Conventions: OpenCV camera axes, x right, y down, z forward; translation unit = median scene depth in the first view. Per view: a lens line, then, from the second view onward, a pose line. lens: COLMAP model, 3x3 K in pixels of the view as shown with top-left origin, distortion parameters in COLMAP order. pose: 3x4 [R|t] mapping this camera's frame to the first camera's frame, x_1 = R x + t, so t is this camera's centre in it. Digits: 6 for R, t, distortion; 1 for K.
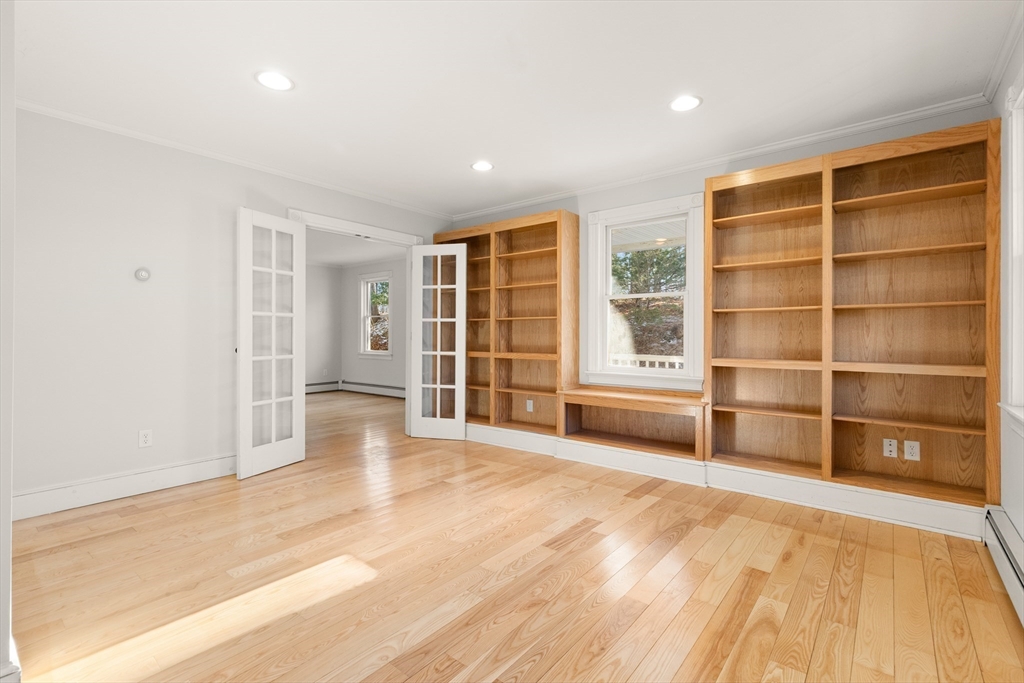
lens RADIAL K [[466.7, 0, 520.4], [0, 466.7, 340.3], [0, 0, 1]] dist [0.010503, 0.000222]
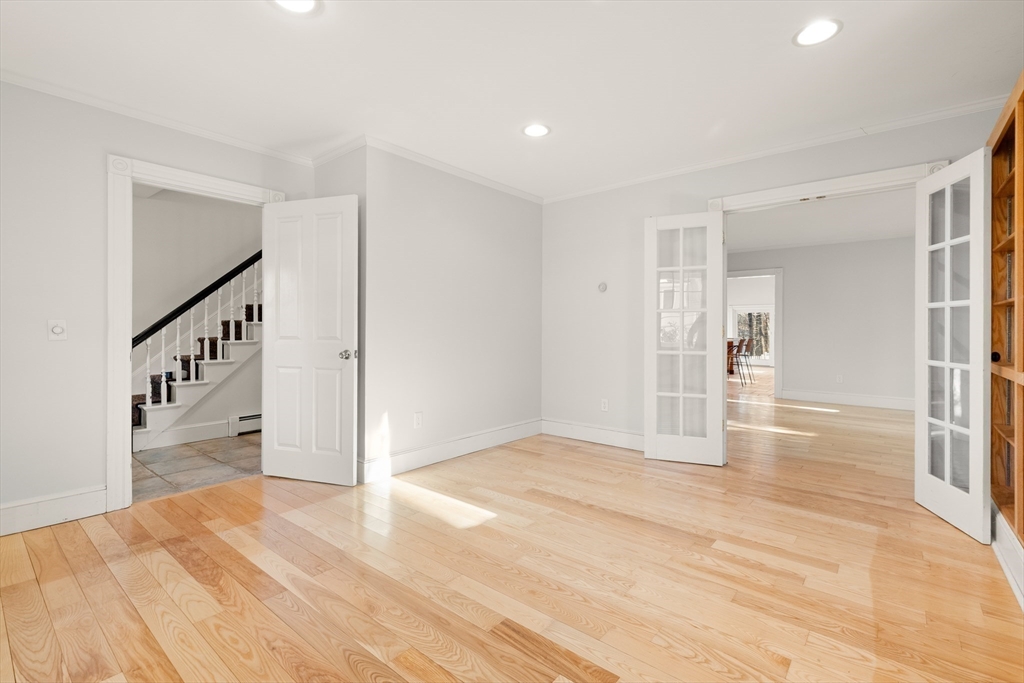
lens RADIAL K [[466.7, 0, 519.7], [0, 466.7, 330.7], [0, 0, 1]] dist [0.010503, 0.000222]
pose [[-0.019778, 0.001635, -0.999803, 0.588449], [-0.012877, 0.999915, 0.001890, -0.010003], [0.999721, 0.012912, -0.019755, 0.780769]]
